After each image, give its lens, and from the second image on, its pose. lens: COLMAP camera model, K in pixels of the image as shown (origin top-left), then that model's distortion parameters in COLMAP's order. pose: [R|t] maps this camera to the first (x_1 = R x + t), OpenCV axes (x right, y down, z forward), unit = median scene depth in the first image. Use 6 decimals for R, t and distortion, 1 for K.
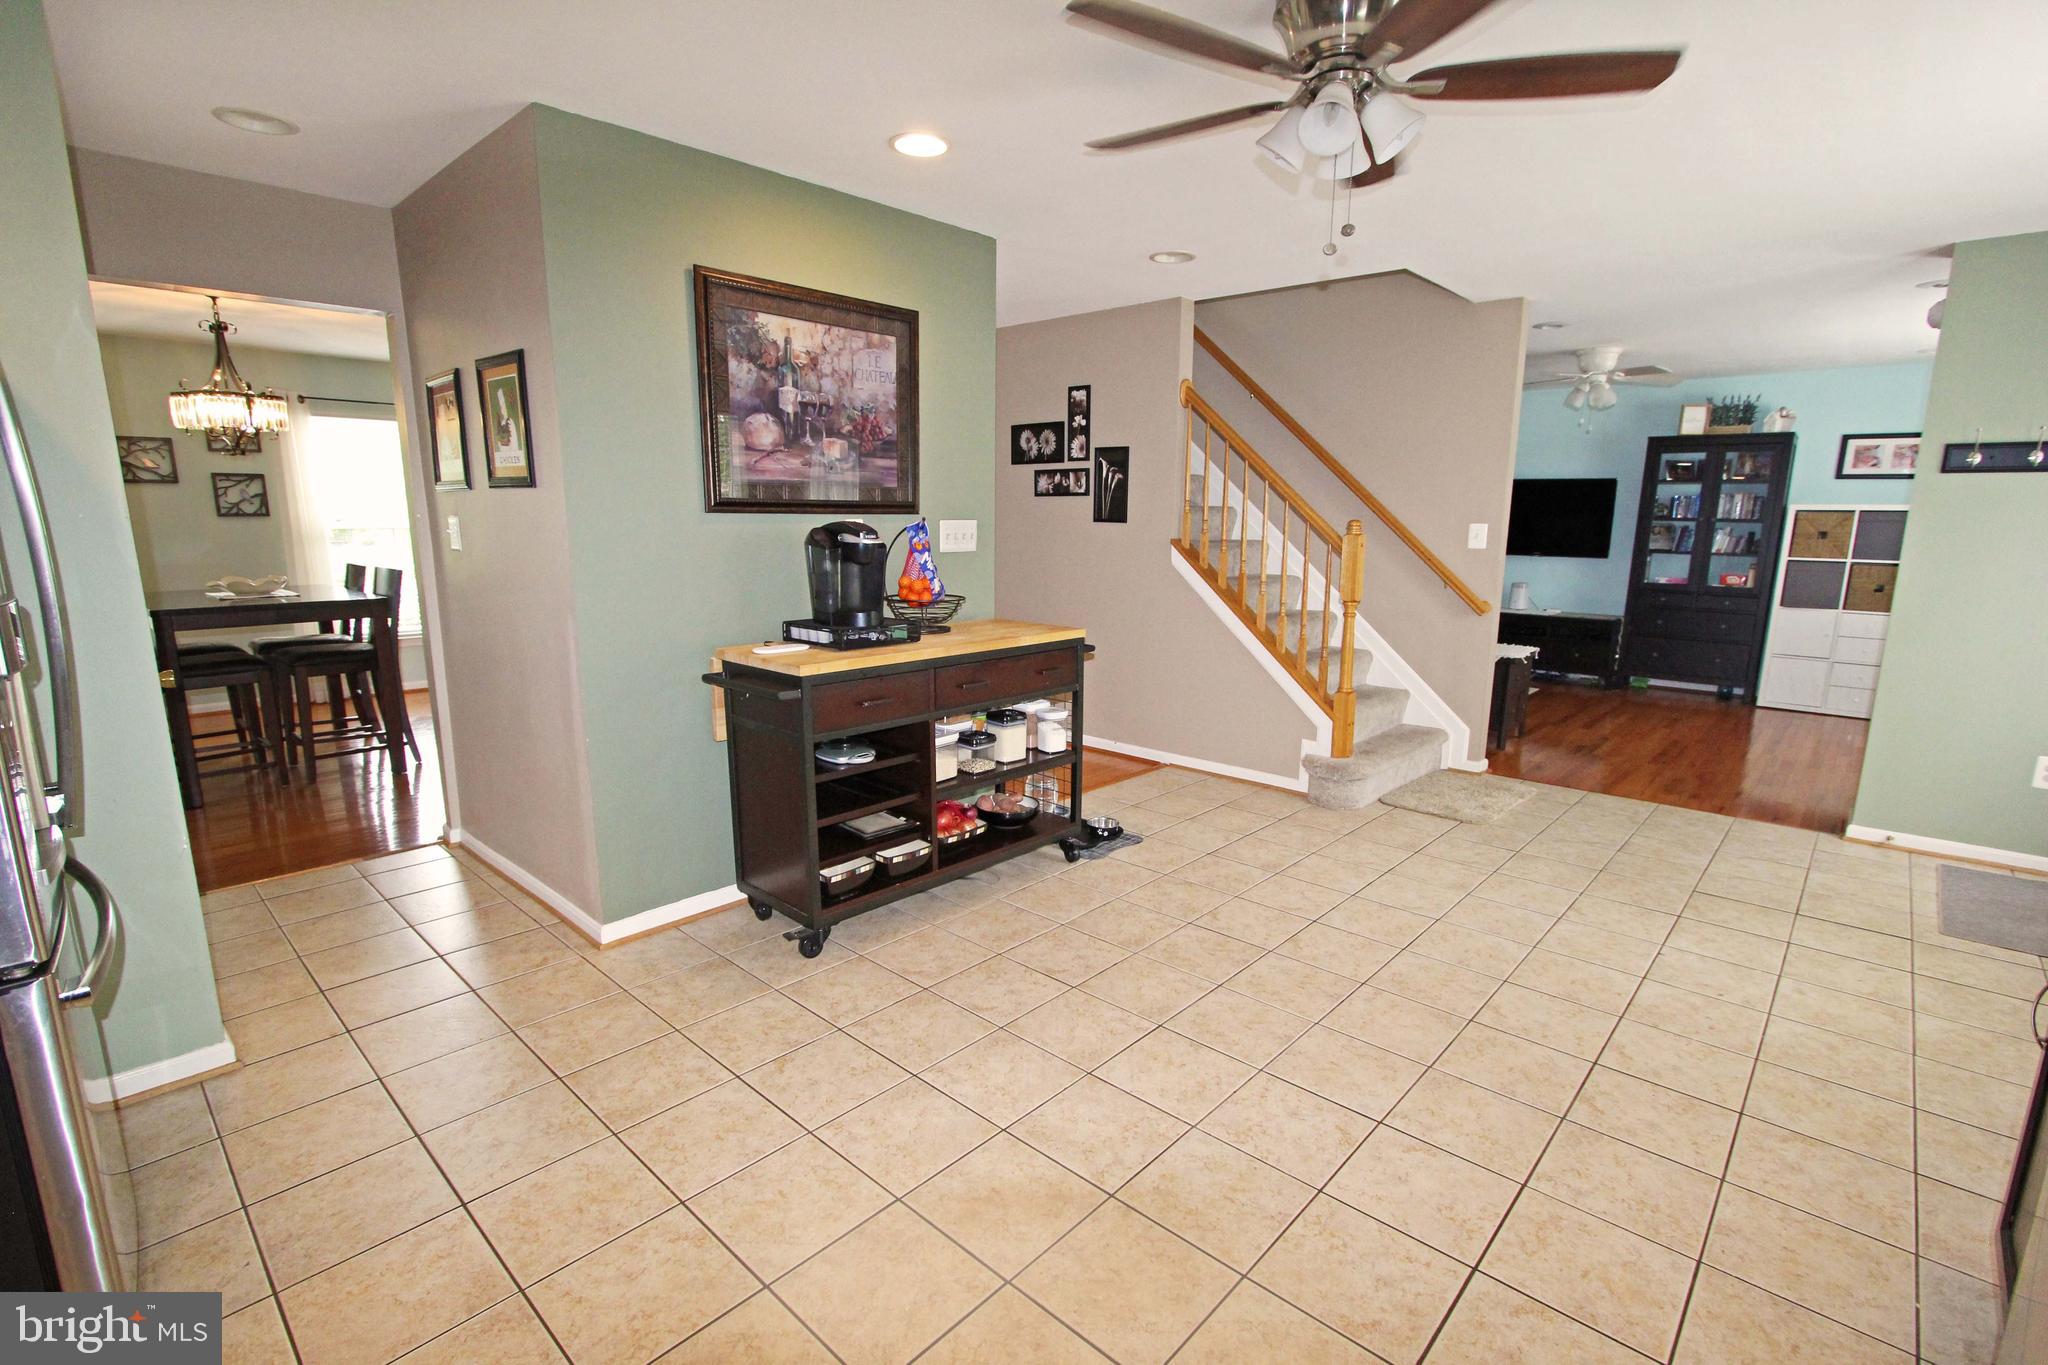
lens RADIAL K [[943.3, 0, 1022.6], [0, 943.3, 707.2], [0, 0, 1]] dist [-0.022994, 0.005302]
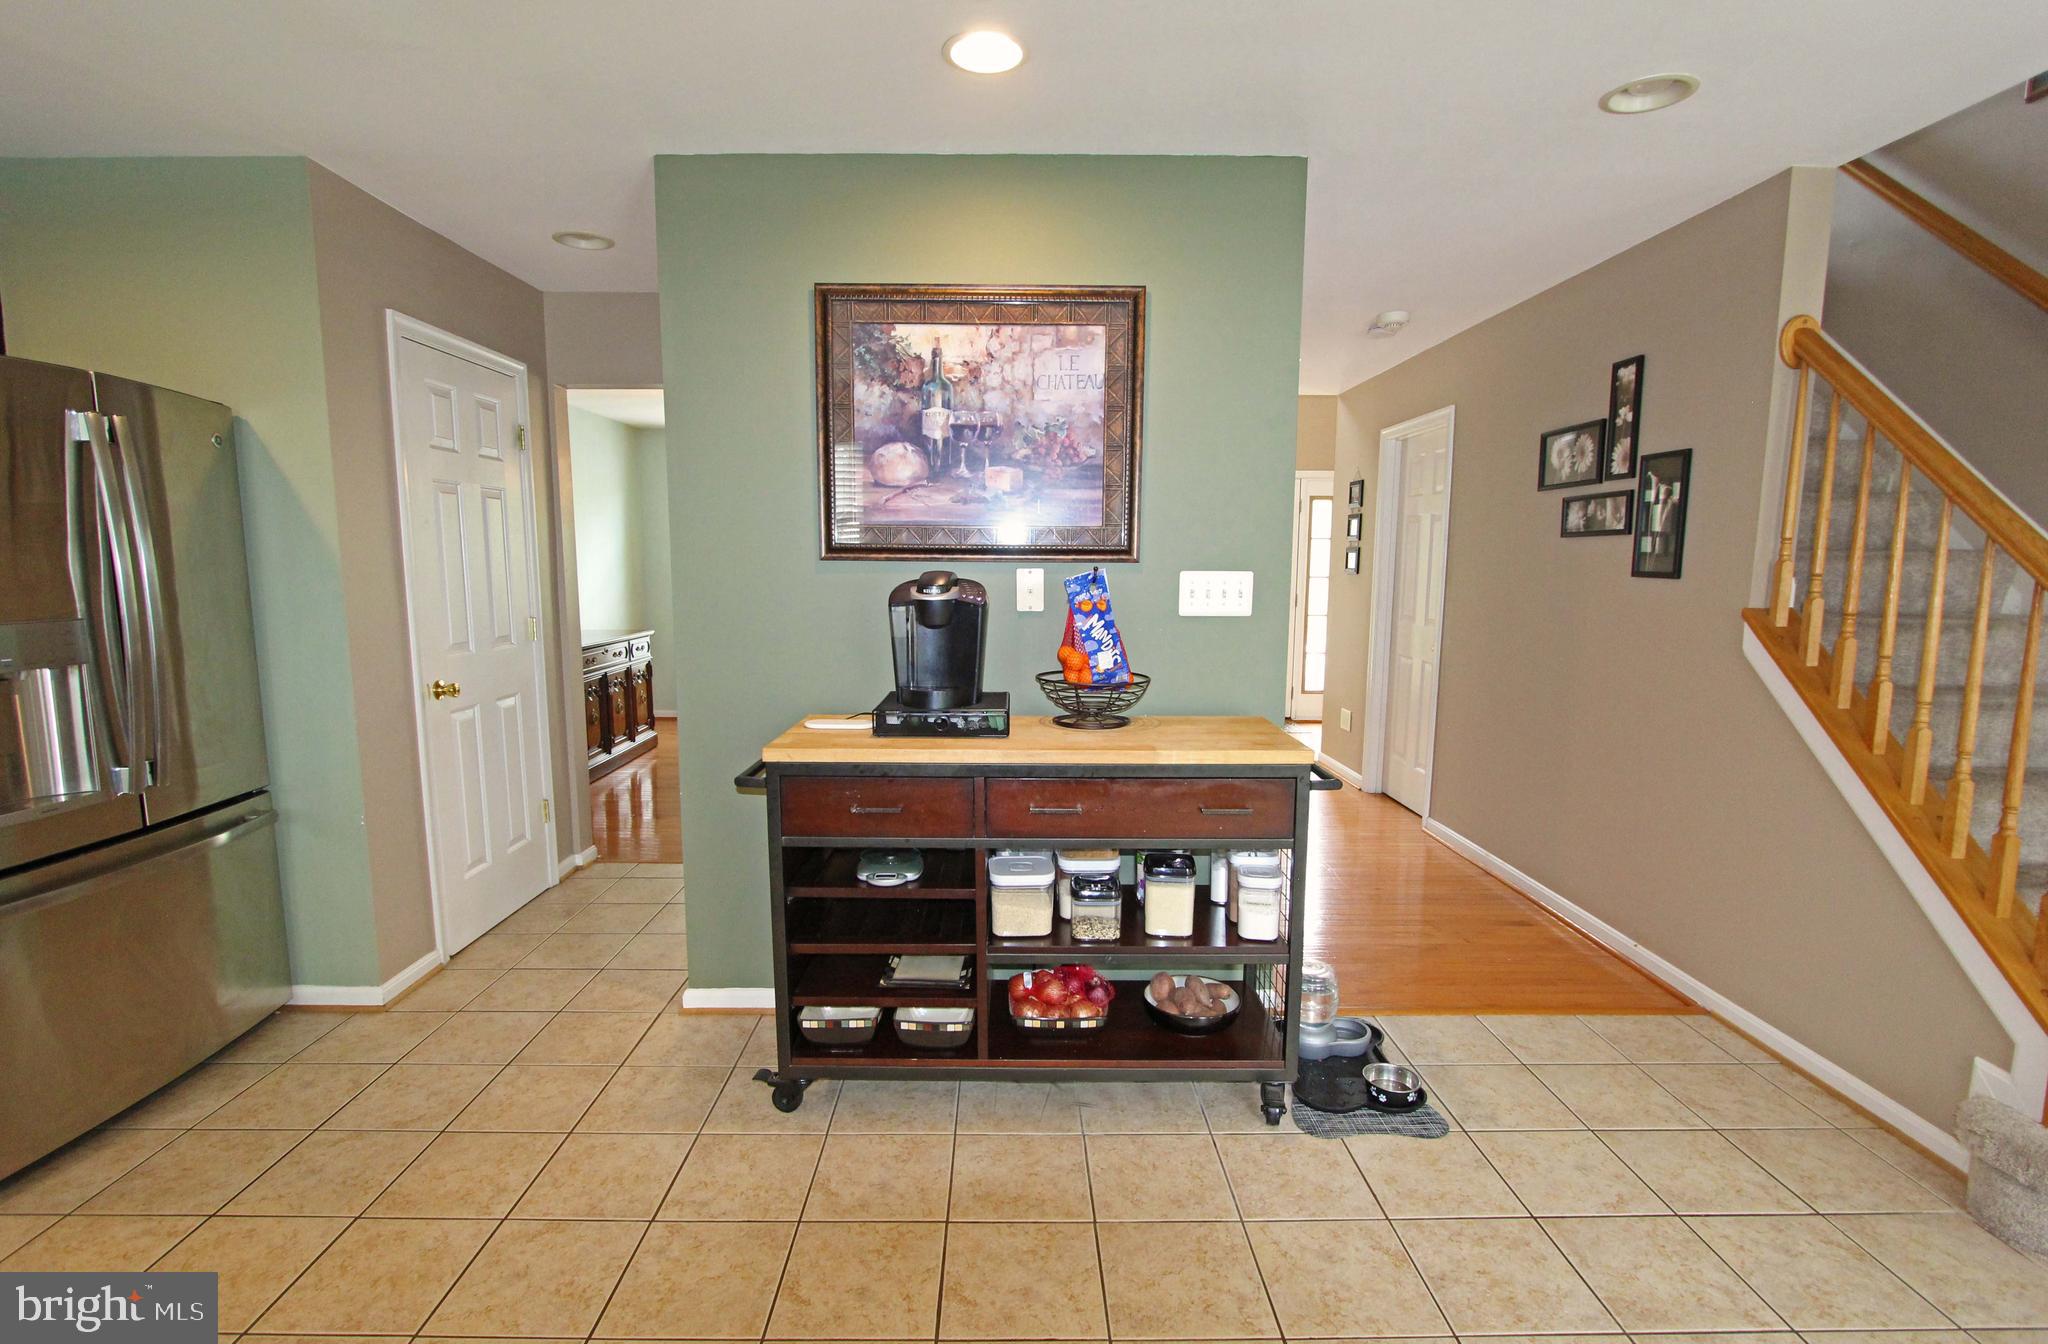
lens RADIAL K [[961.1, 0, 1018.9], [0, 961.1, 695.2], [0, 0, 1]] dist [-0.018562, 0.001260]
pose [[0.684902, 0.097755, -0.722048, 0.417280], [-0.146476, 0.989201, -0.005017, -0.097319], [0.713760, 0.109199, 0.691825, 0.487528]]
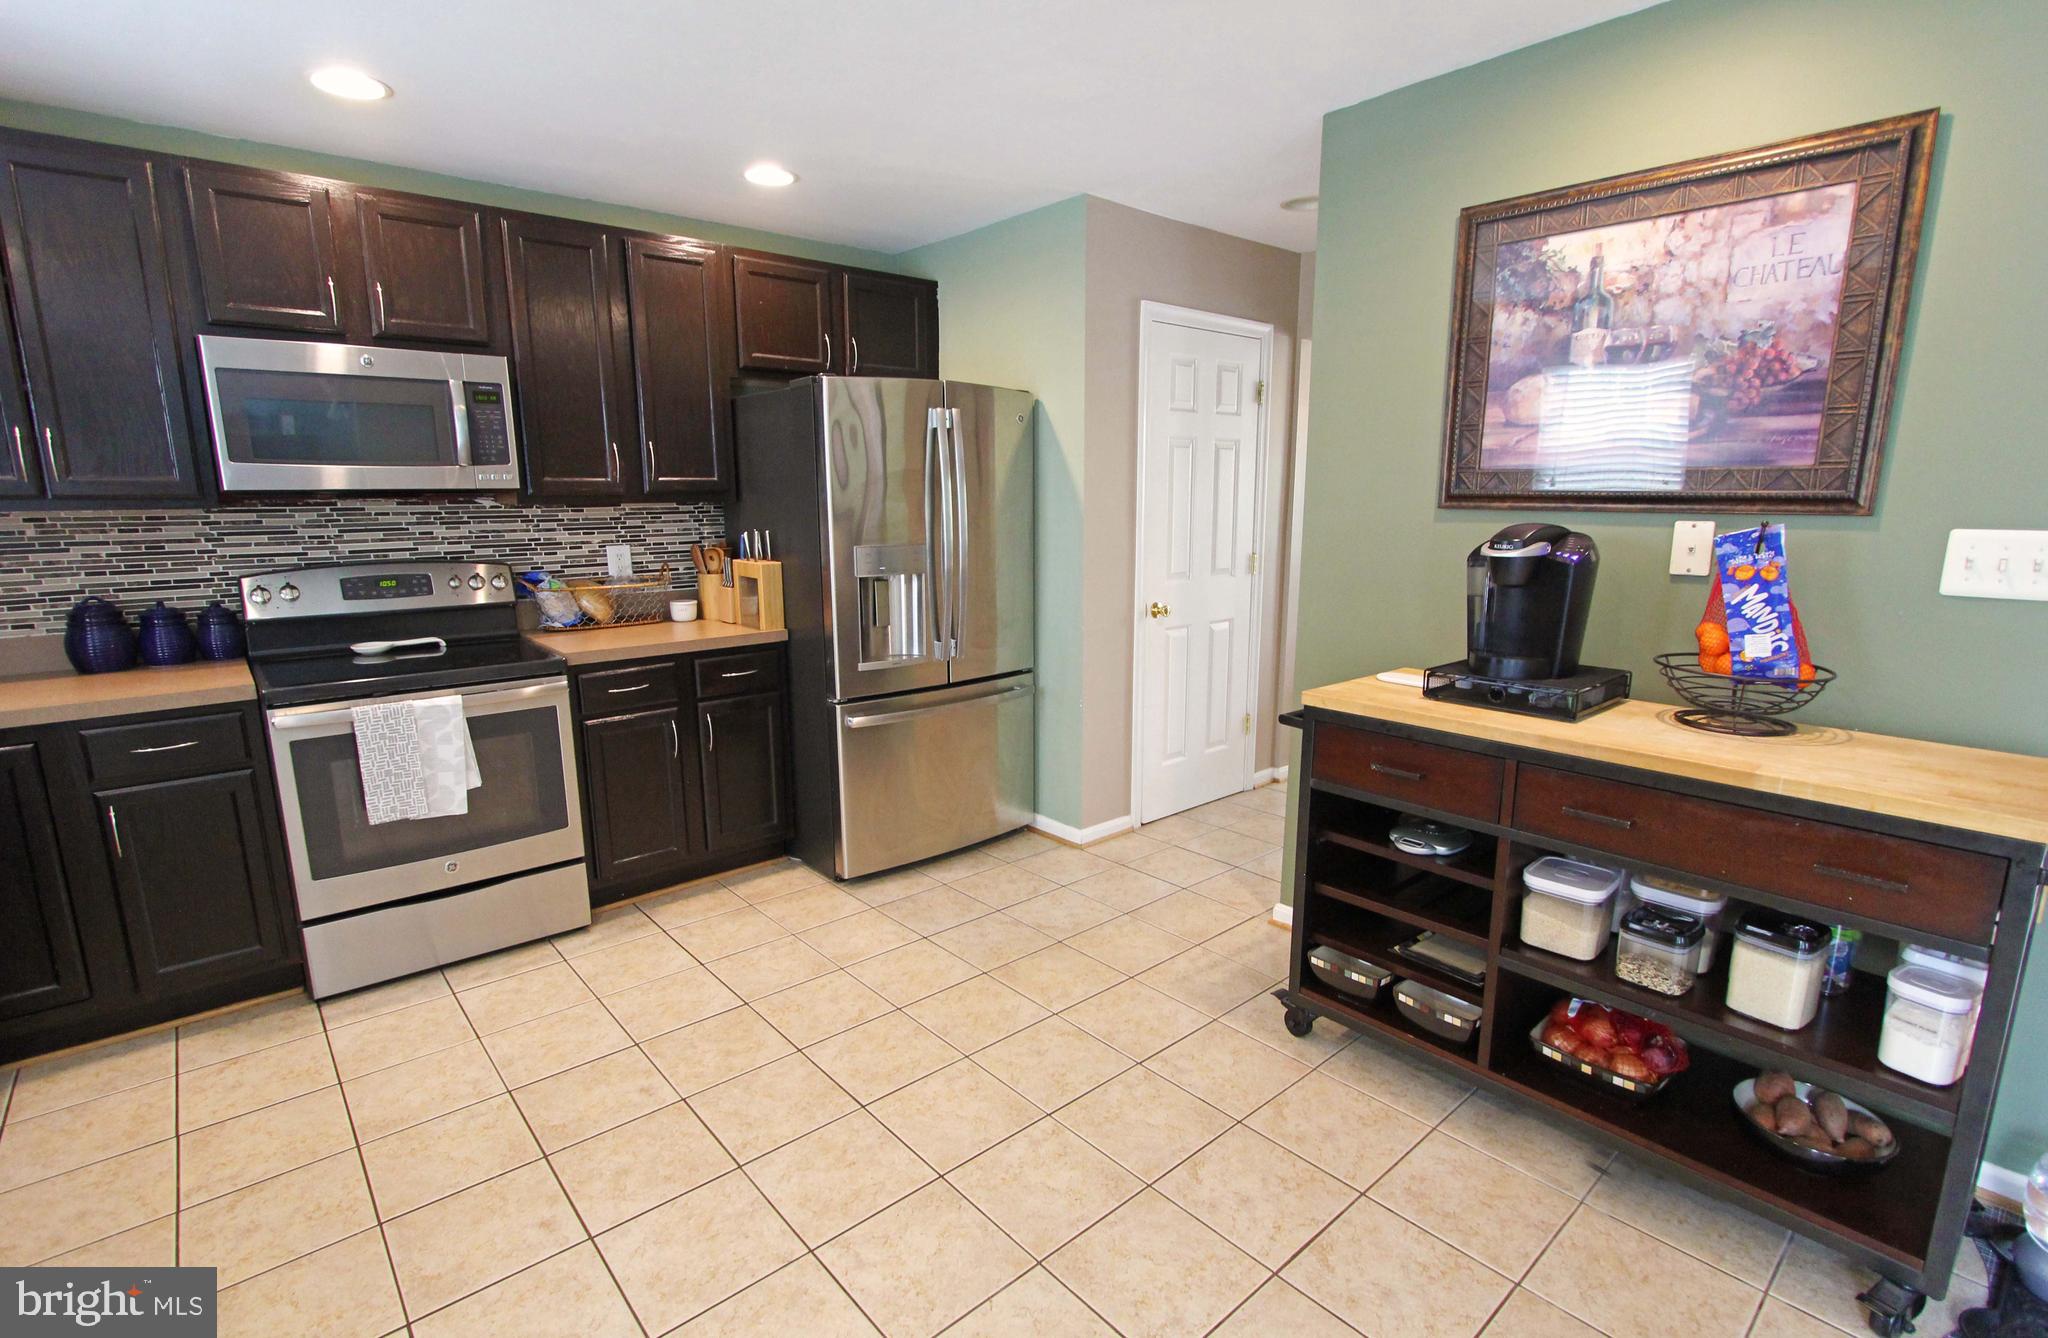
lens RADIAL K [[961.1, 0, 1018.9], [0, 961.1, 692.2], [0, 0, 1]] dist [-0.018562, 0.001260]
pose [[-0.110630, 0.196509, -0.974241, 0.523905], [-0.197291, 0.956408, 0.215315, -0.148413], [0.974083, 0.216029, -0.067038, 0.675973]]
